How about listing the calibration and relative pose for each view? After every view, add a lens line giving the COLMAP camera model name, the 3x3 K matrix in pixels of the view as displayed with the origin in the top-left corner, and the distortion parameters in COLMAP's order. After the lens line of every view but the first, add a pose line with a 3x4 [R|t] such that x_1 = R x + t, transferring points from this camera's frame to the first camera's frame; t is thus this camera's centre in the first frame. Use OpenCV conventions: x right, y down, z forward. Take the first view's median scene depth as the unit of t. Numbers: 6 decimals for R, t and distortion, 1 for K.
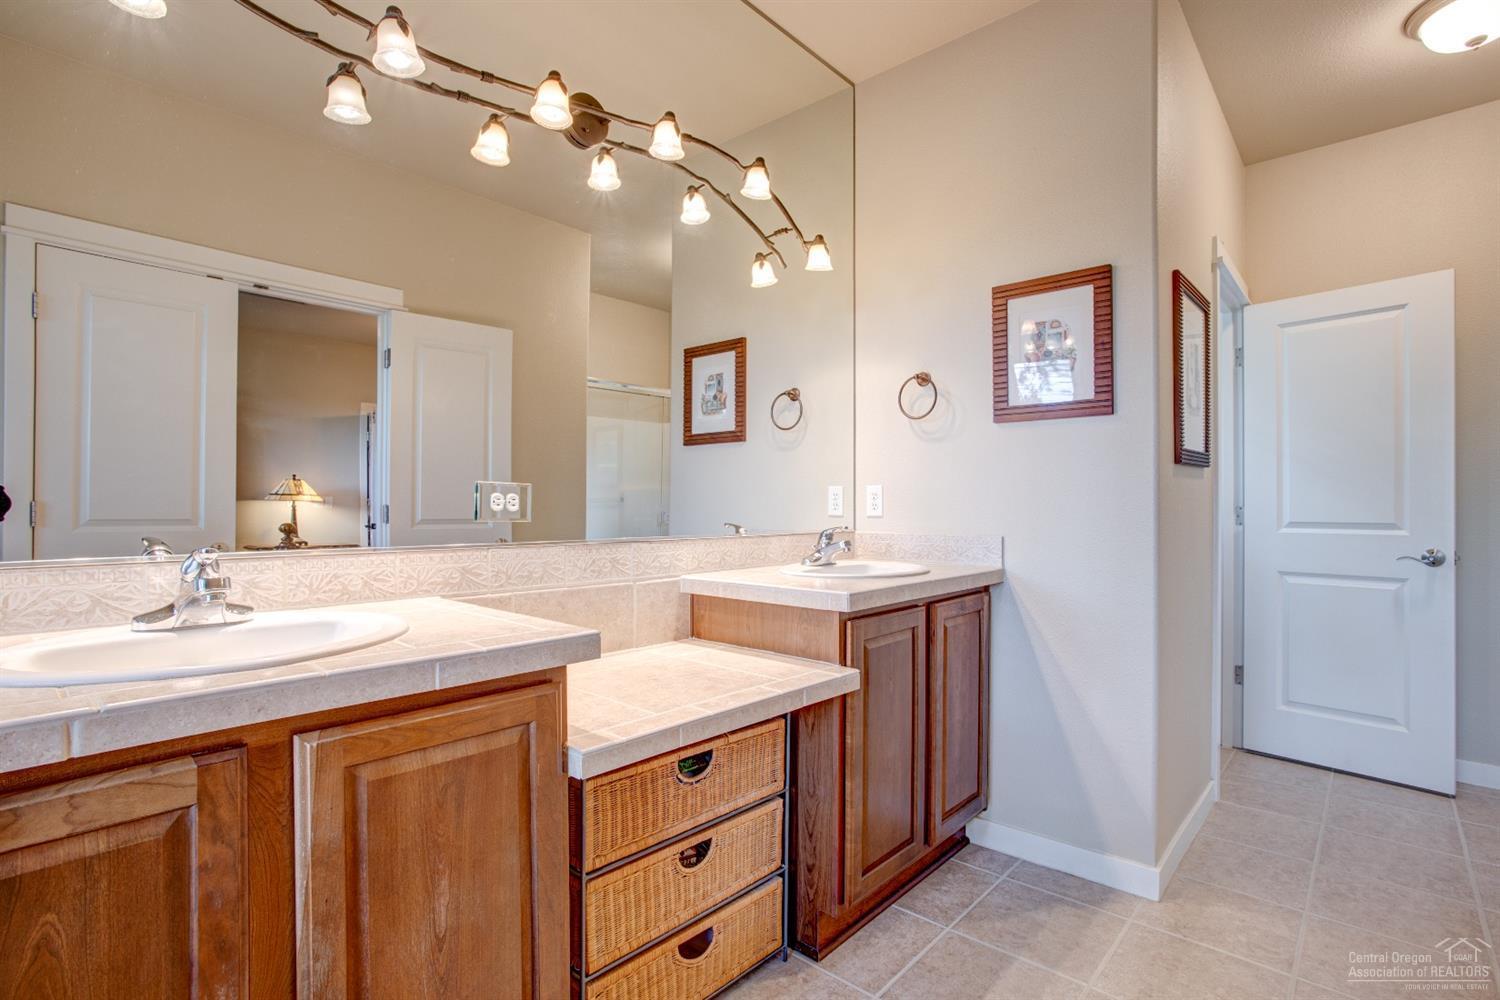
lens RADIAL K [[745.3, 0, 750.1], [0, 745.3, 507.7], [0, 0, 1]] dist [-0.019658, 0.022242]
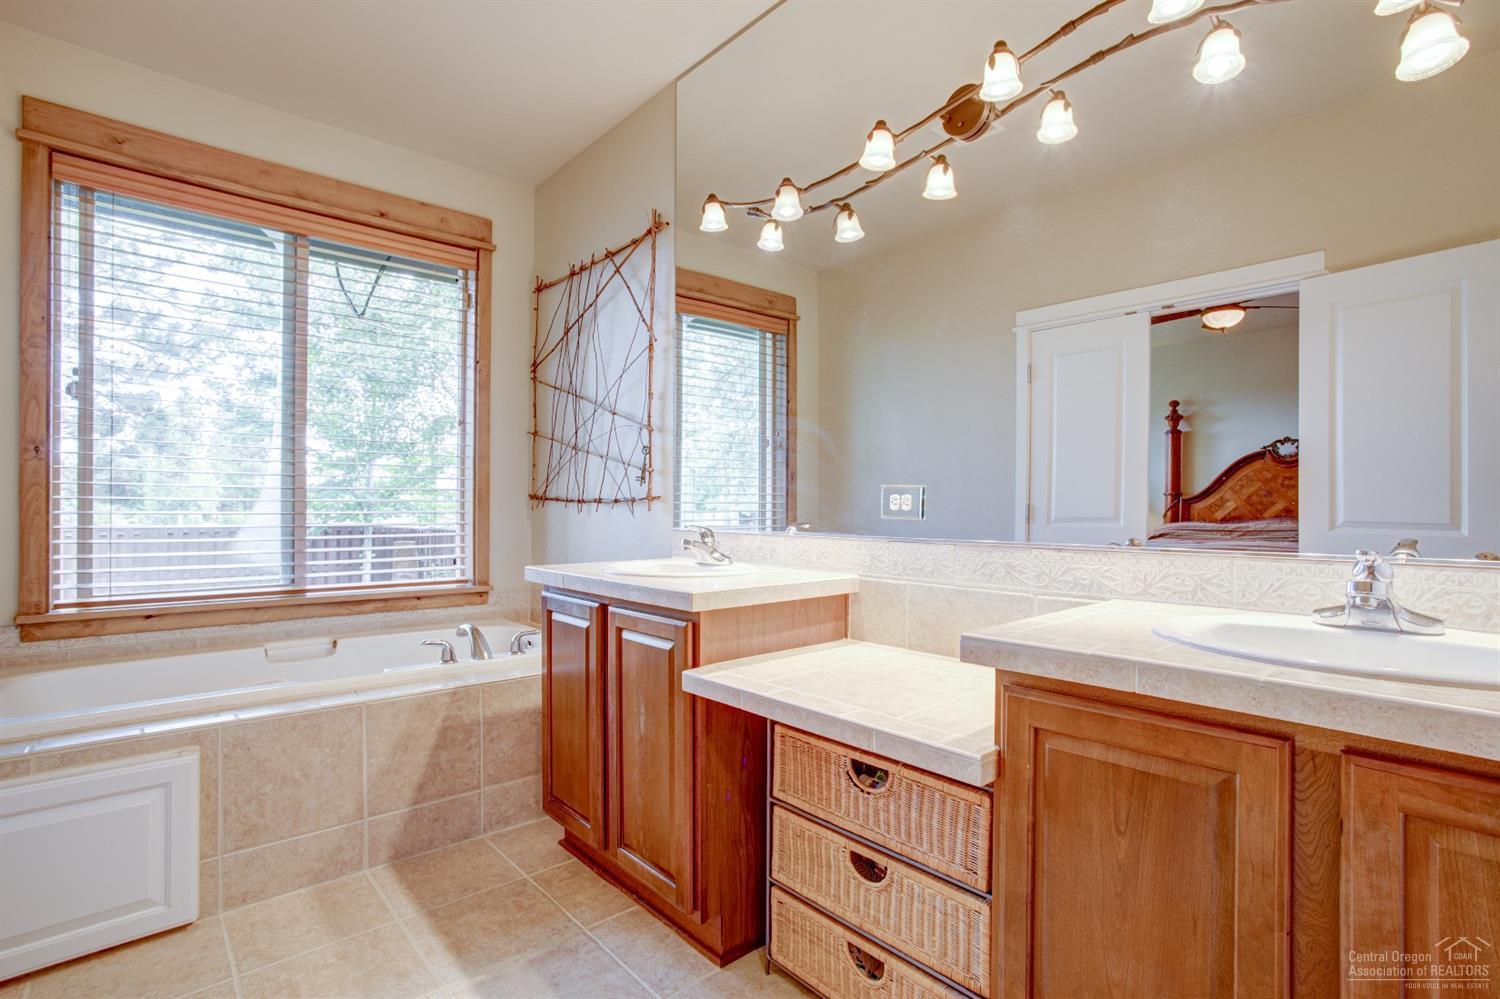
lens RADIAL K [[745.3, 0, 782.9], [0, 745.3, 499.1], [0, 0, 1]] dist [-0.019658, 0.022242]
pose [[-0.104273, -0.010204, -0.994496, 0.832320], [-0.001440, 0.999948, -0.010109, -0.000998], [0.994548, 0.000378, -0.104282, 0.916402]]
